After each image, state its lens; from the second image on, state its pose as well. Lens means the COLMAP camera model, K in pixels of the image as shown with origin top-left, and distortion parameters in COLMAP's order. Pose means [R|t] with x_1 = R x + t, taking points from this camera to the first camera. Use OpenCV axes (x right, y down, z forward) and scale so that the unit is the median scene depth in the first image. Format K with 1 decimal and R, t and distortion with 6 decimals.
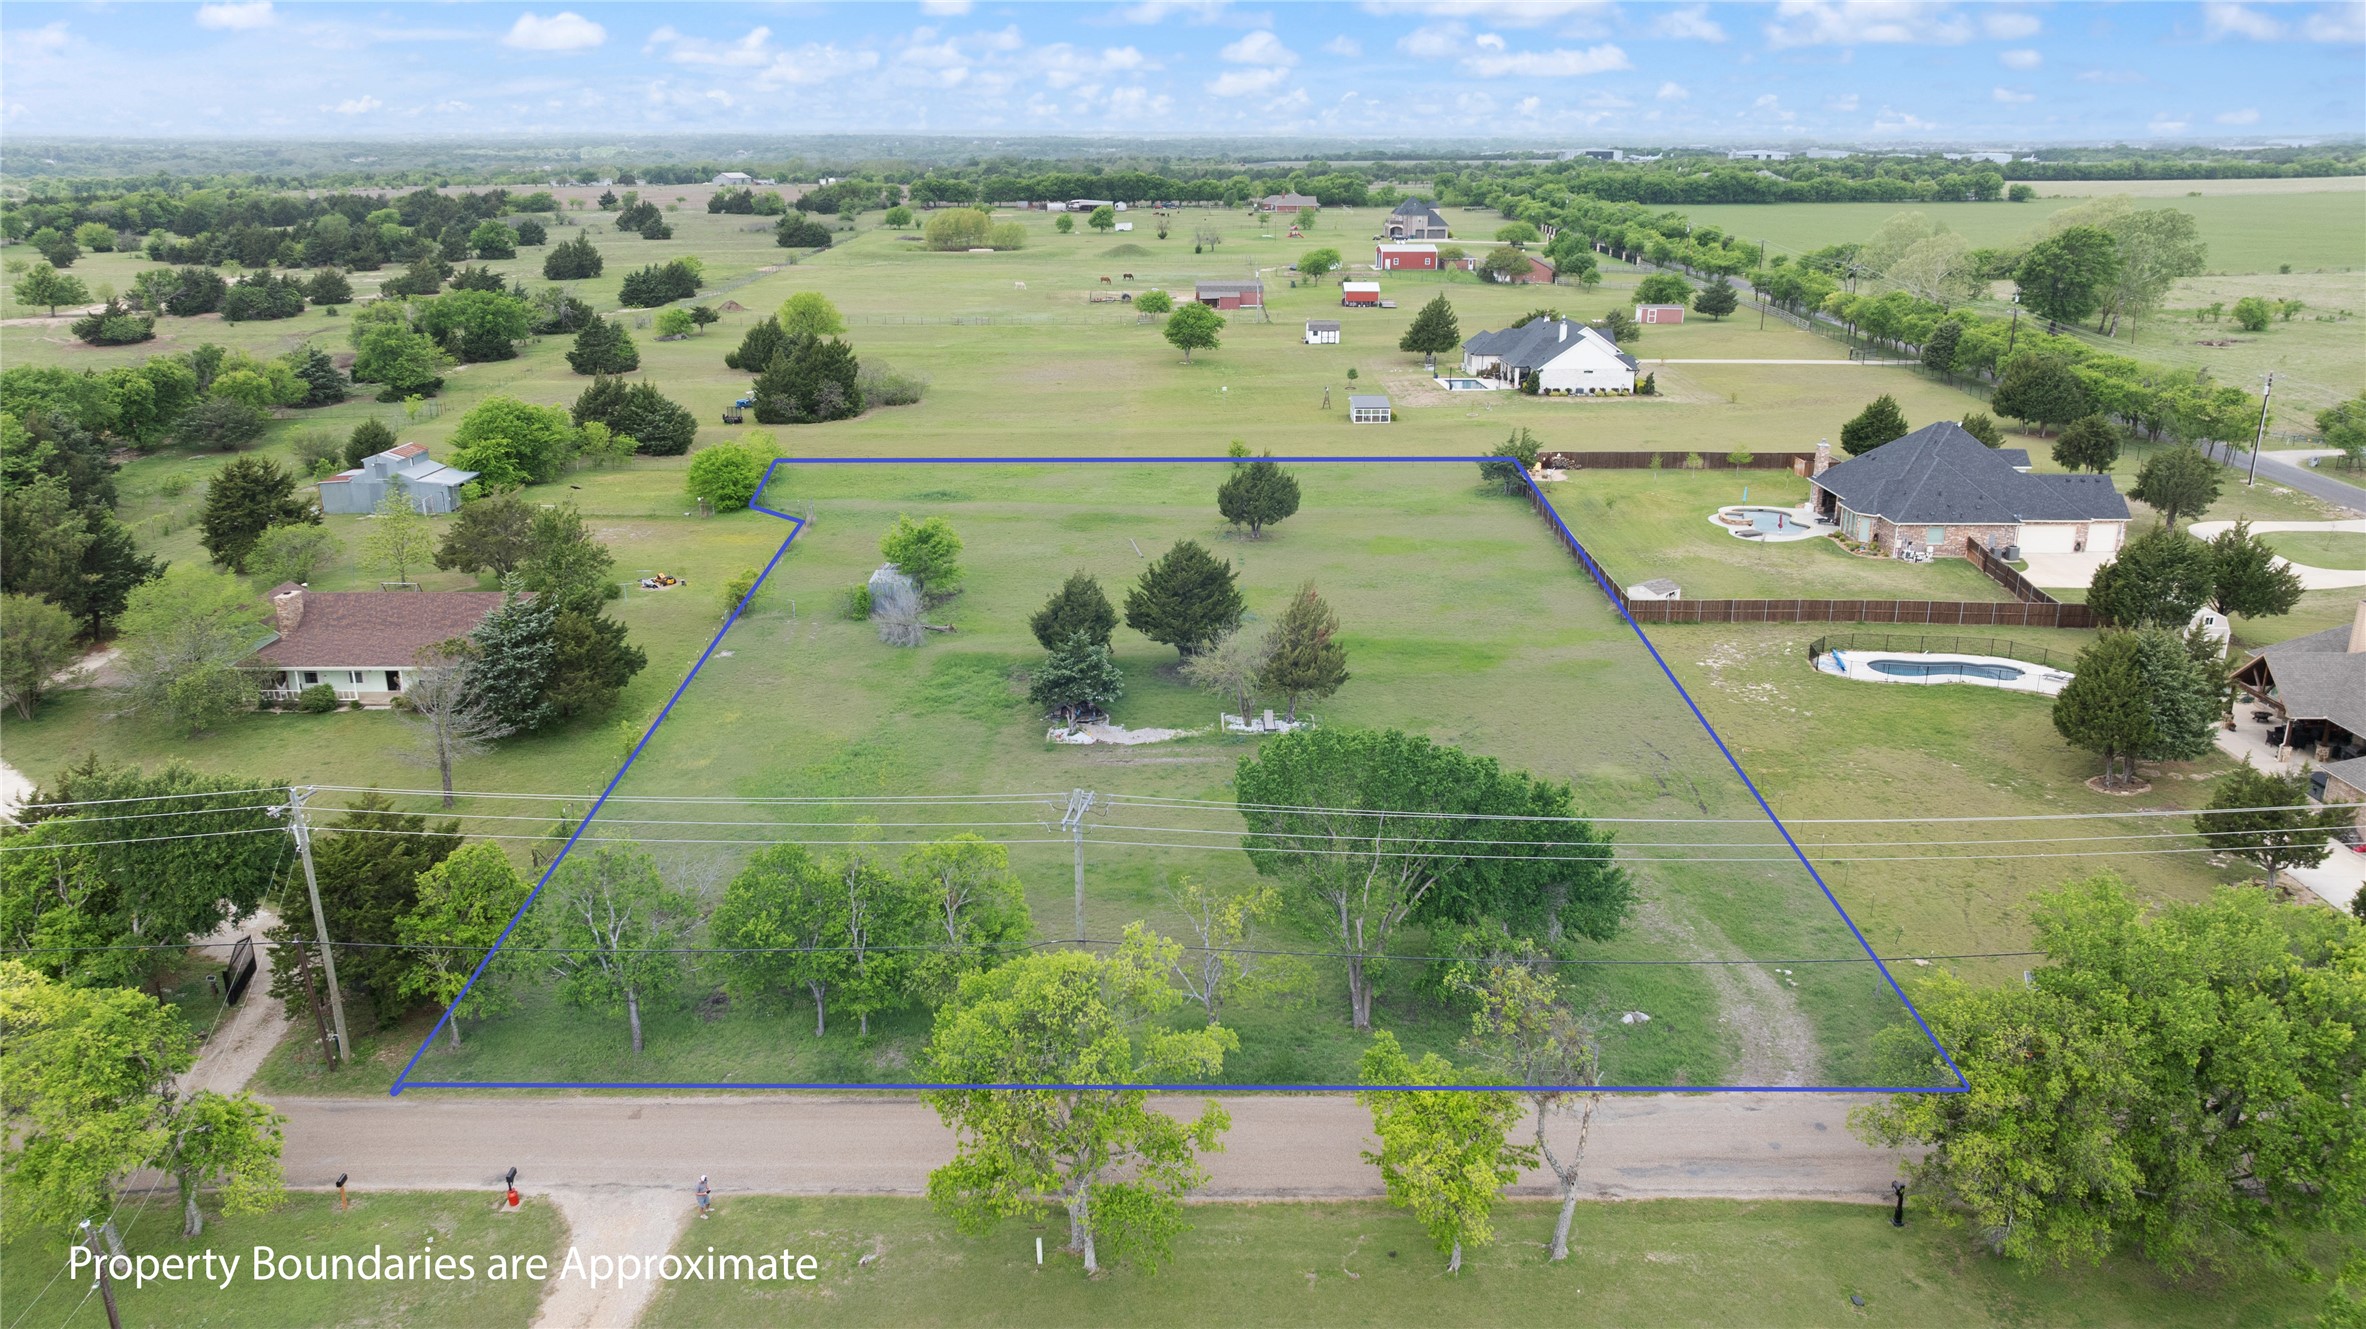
lens RADIAL K [[1658.5, 0, 1188.9], [0, 1658.5, 664.4], [0, 0, 1]] dist [-0.011665, -0.017892]
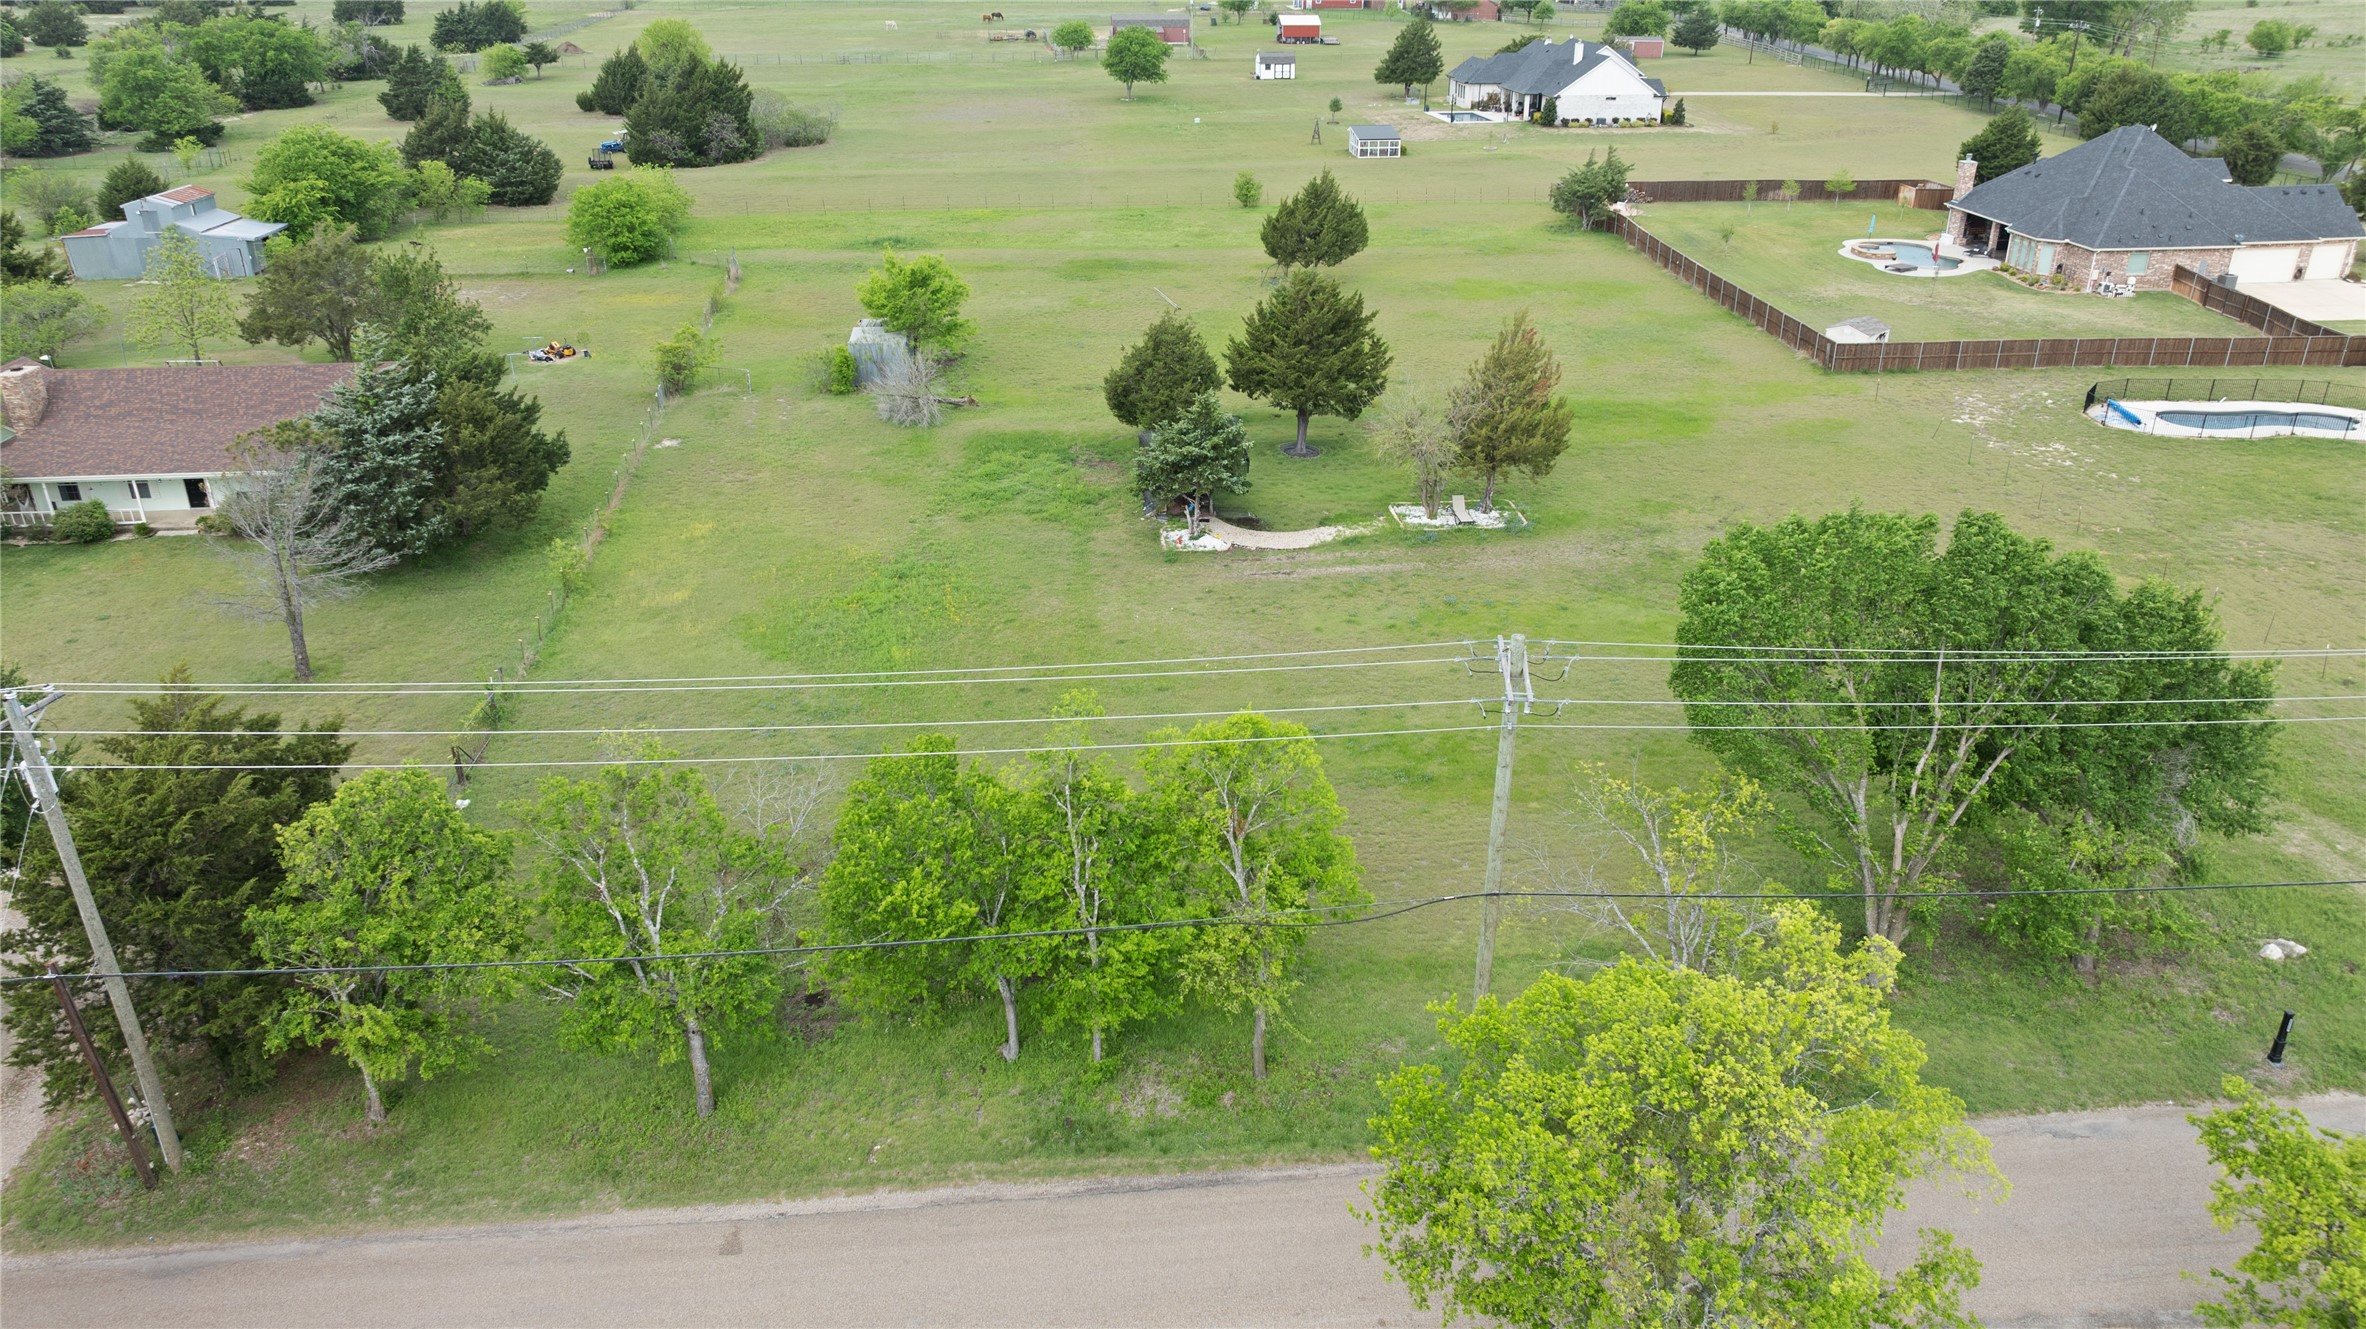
lens RADIAL K [[1661.7, 0, 1187.9], [0, 1661.7, 658.8], [0, 0, 1]] dist [-0.027380, 0.020586]
pose [[0.995383, -0.039158, 0.087636, -0.107142], [0.028560, 0.992474, 0.119077, 0.006750], [-0.091639, -0.116025, 0.989010, 0.220243]]
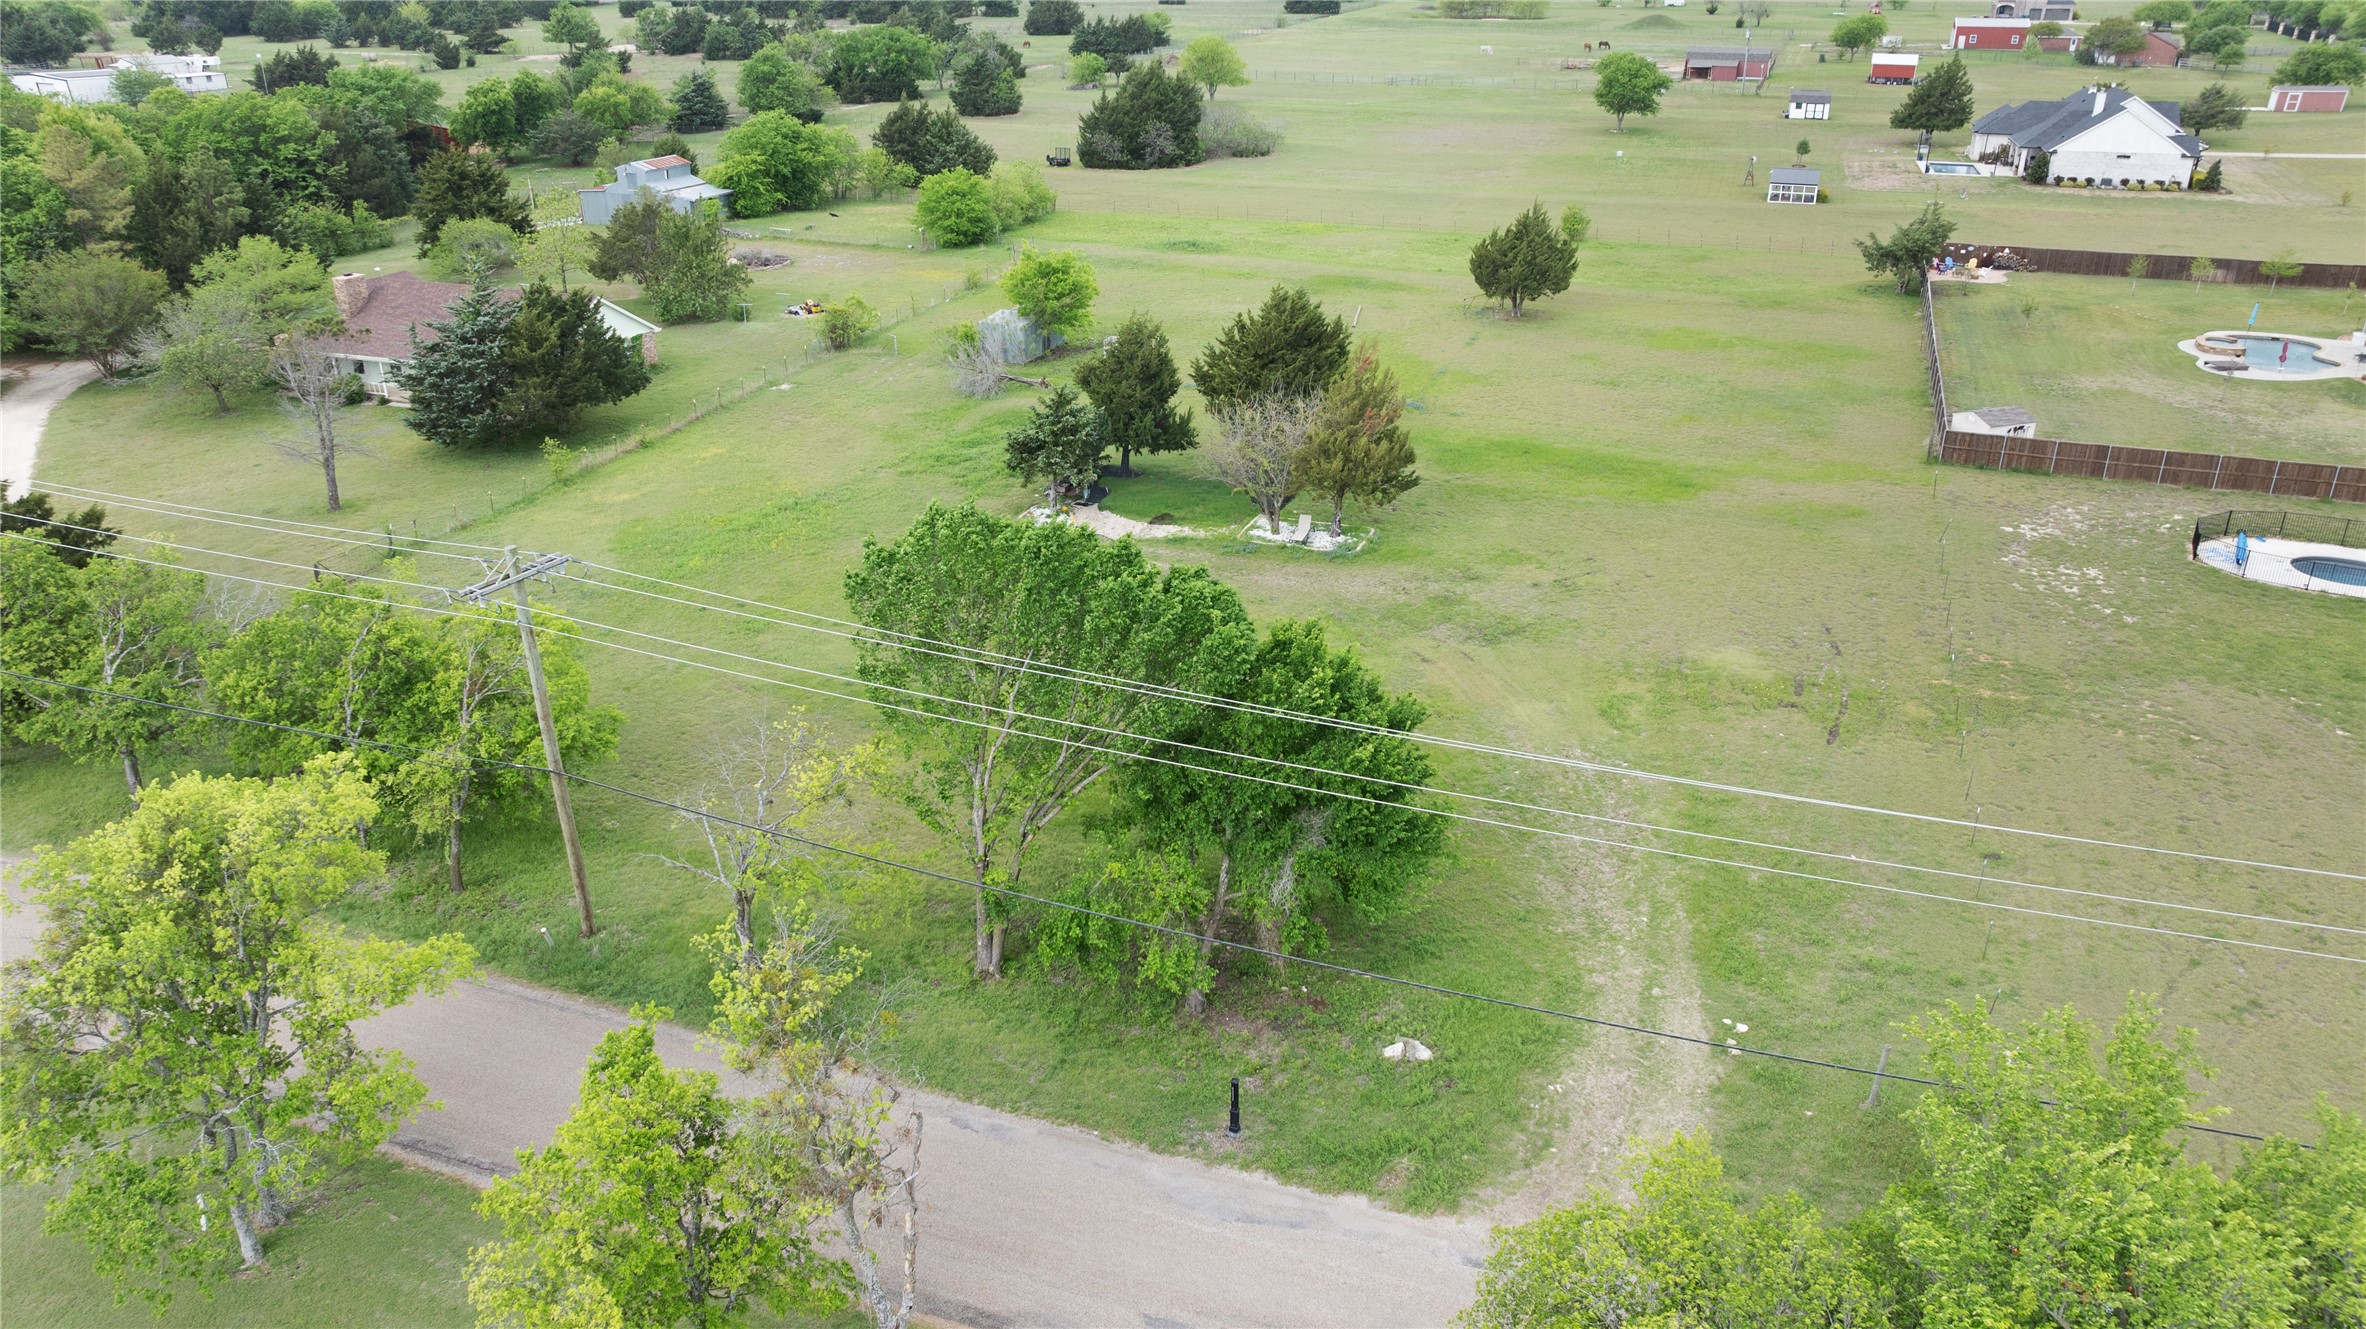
lens RADIAL K [[1661.7, 0, 1187.9], [0, 1661.7, 658.8], [0, 0, 1]] dist [-0.027380, 0.020586]
pose [[0.935617, 0.142282, -0.323075, 0.193622], [-0.107787, 0.986616, 0.122357, 0.004632], [0.336160, -0.079656, 0.938430, 0.221863]]
